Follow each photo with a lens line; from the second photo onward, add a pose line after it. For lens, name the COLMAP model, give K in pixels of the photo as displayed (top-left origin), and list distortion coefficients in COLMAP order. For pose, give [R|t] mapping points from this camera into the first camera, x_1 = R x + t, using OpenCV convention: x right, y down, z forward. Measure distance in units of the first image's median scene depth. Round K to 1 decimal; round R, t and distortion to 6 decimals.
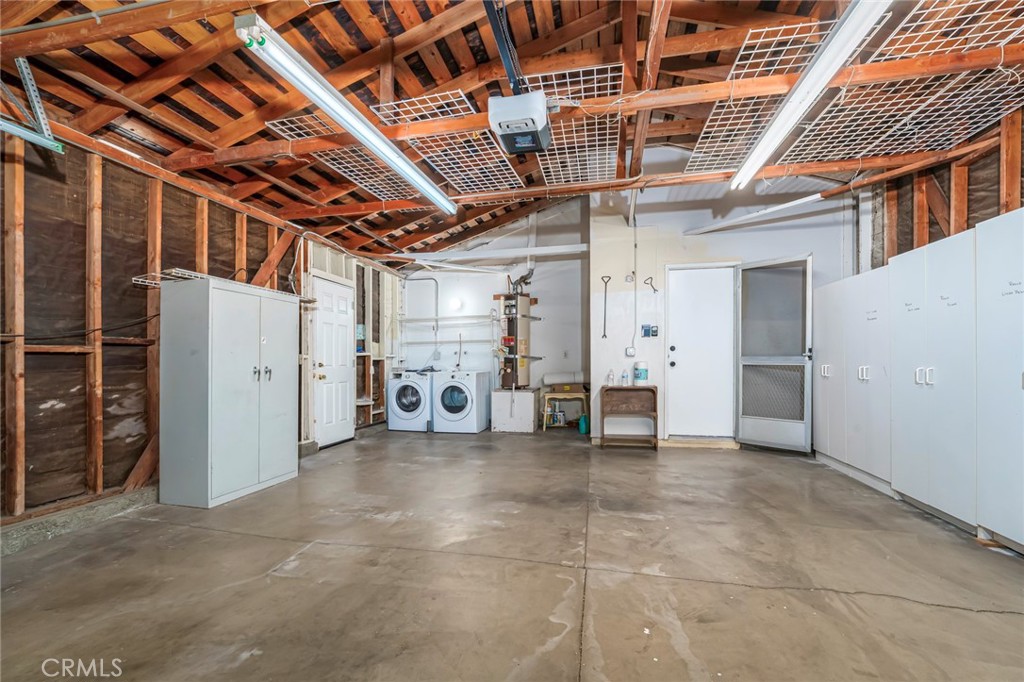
lens RADIAL K [[437.4, 0, 512.2], [0, 437.4, 353.0], [0, 0, 1]] dist [-0.000390, 0.000118]
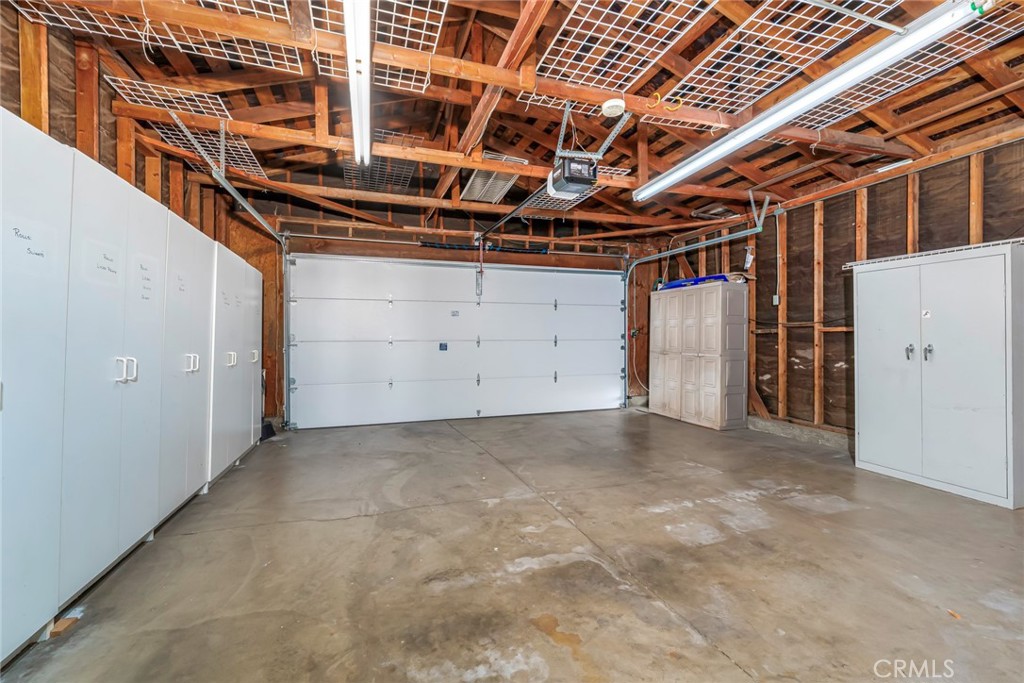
lens RADIAL K [[416.2, 0, 516.1], [0, 416.2, 341.9], [0, 0, 1]] dist [-0.000282, -0.000002]
pose [[-0.856207, 0.016459, -0.516371, 0.746408], [0.019526, 0.999809, -0.000509, 0.014251], [0.516264, -0.010518, -0.856365, 1.756427]]
